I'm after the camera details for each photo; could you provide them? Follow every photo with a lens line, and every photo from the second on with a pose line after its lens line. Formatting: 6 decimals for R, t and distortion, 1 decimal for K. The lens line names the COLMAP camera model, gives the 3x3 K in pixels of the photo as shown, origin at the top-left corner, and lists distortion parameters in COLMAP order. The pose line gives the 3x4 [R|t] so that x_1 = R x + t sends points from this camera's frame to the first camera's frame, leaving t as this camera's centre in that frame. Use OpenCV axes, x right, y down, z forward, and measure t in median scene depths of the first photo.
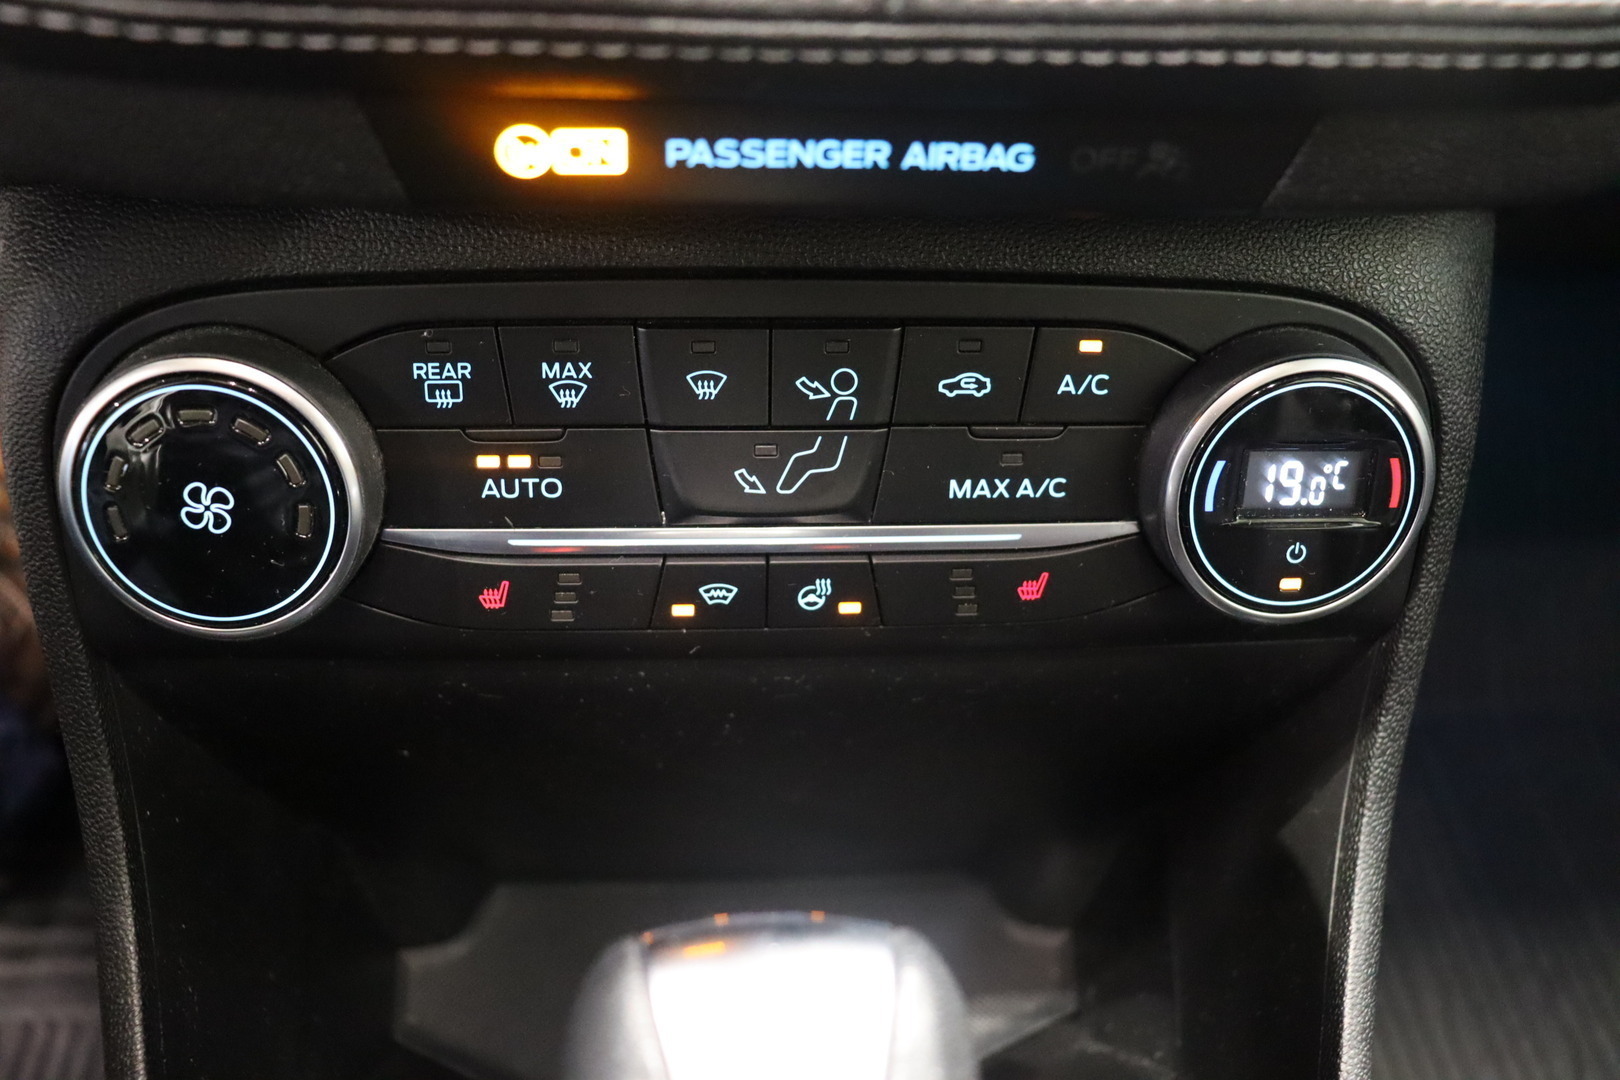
lens RADIAL K [[1577.0, 0, 809.5], [0, 1577.0, 539.9], [0, 0, 1]] dist [-0.015461, 0.000000]
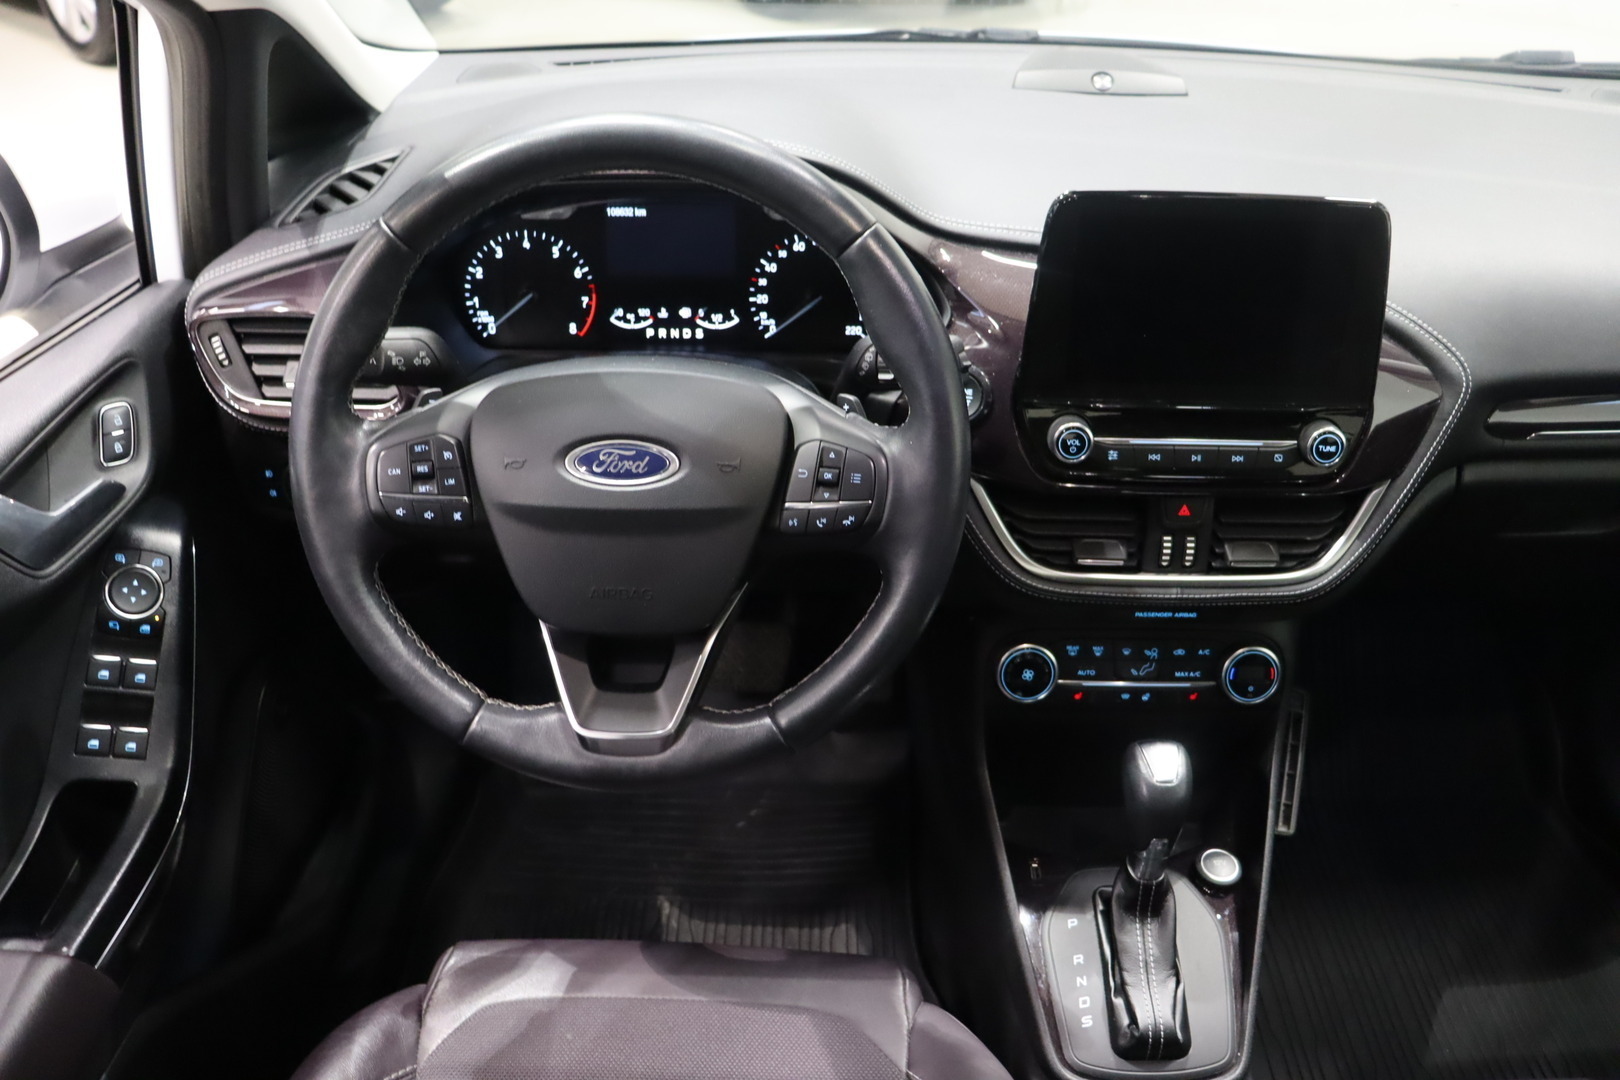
lens RADIAL K [[1368.7, 0, 810.4], [0, 1368.7, 538.1], [0, 0, 1]] dist [-0.006551, 0.000860]
pose [[0.996602, 0.004813, -0.082222, -0.684101], [-0.018393, 0.986086, -0.165218, 0.270438], [0.080283, 0.166169, 0.982824, -3.269885]]
